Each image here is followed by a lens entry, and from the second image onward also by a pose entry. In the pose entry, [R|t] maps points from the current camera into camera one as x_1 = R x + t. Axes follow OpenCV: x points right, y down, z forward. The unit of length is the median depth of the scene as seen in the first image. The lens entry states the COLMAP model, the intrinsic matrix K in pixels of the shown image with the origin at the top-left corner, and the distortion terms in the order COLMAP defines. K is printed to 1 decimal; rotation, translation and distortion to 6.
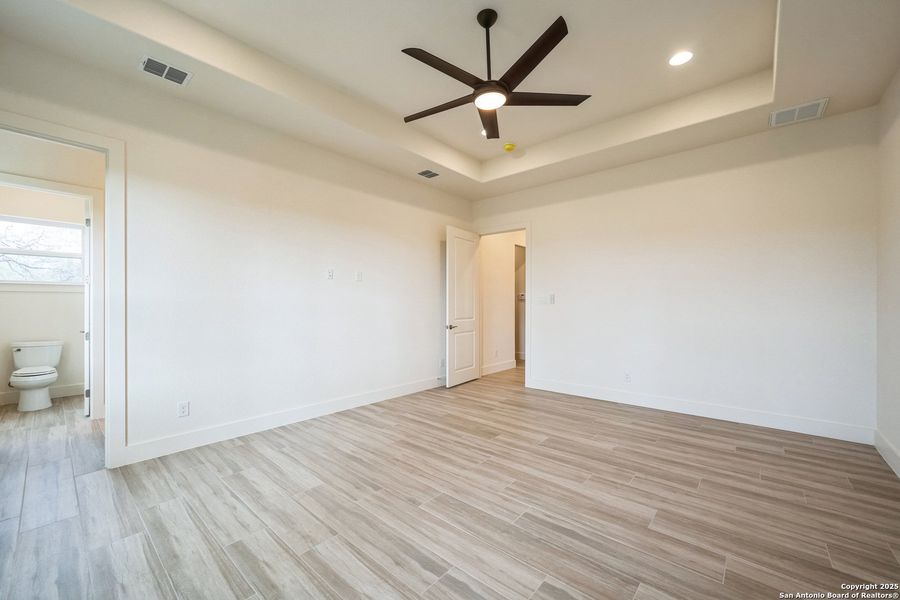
lens RADIAL K [[382.5, 0, 446.6], [0, 382.5, 302.3], [0, 0, 1]] dist [0.004098, 0.000306]
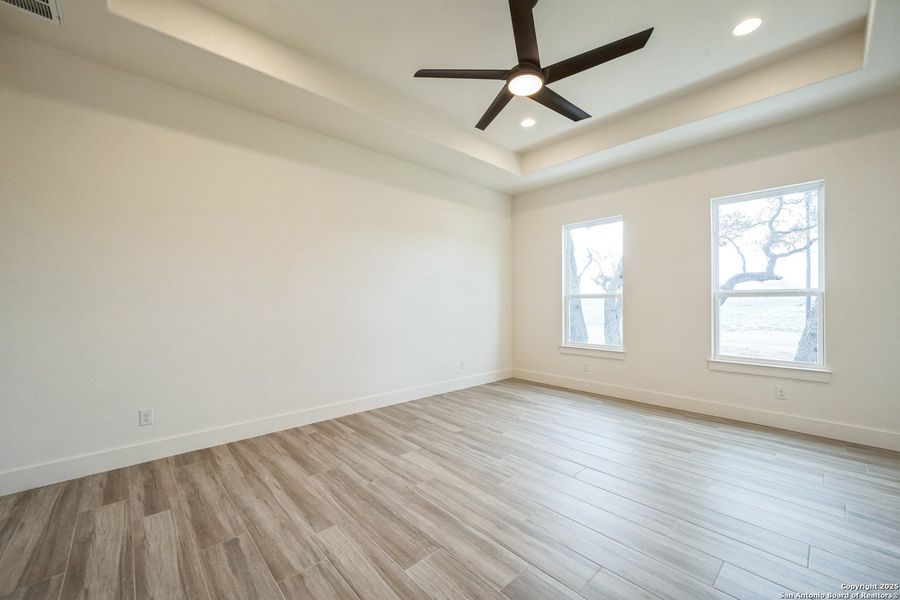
lens RADIAL K [[382.5, 0, 446.6], [0, 382.5, 302.3], [0, 0, 1]] dist [0.004098, 0.000306]
pose [[-0.995003, -0.002969, 0.099796, 0.218265], [-0.003409, 0.999985, -0.004244, 0.012972], [-0.099782, -0.004563, -0.994999, 1.973663]]
